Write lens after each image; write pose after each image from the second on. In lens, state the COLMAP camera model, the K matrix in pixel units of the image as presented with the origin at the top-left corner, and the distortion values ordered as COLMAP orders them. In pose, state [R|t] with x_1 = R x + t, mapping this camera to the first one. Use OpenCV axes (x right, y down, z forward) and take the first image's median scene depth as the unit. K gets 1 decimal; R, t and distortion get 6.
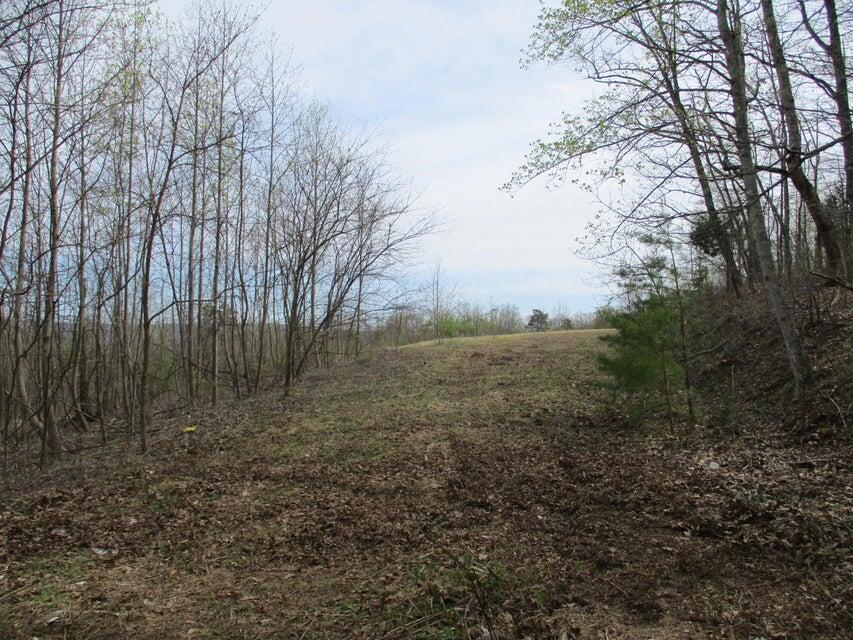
lens RADIAL K [[702.4, 0, 424.4], [0, 702.4, 316.8], [0, 0, 1]] dist [-0.036257, 0.016055]
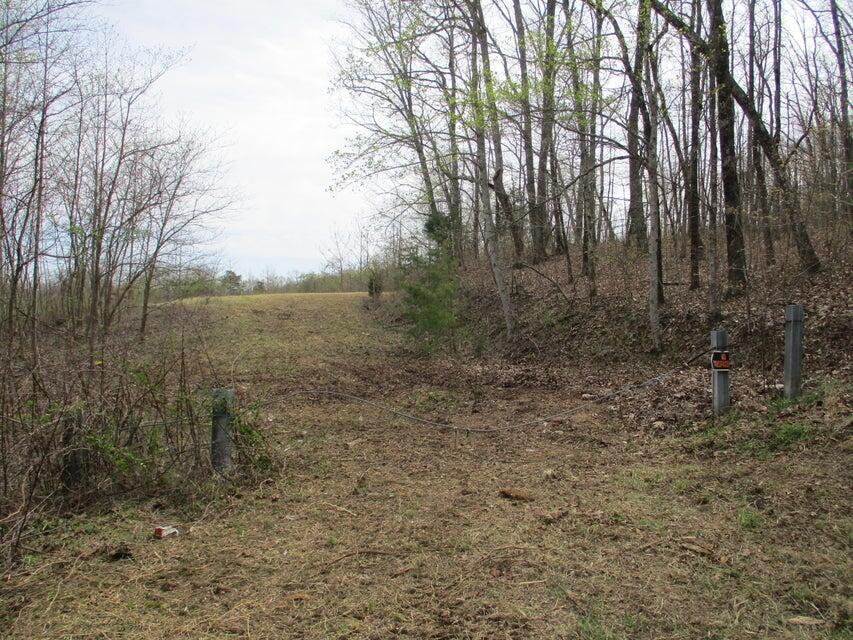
lens RADIAL K [[702.4, 0, 427.6], [0, 702.4, 322.2], [0, 0, 1]] dist [-0.036257, 0.016055]
pose [[0.897402, 0.009588, 0.441109, -0.186552], [-0.036529, 0.997946, 0.052624, -0.001972], [-0.439699, -0.063339, 0.895909, -0.199255]]
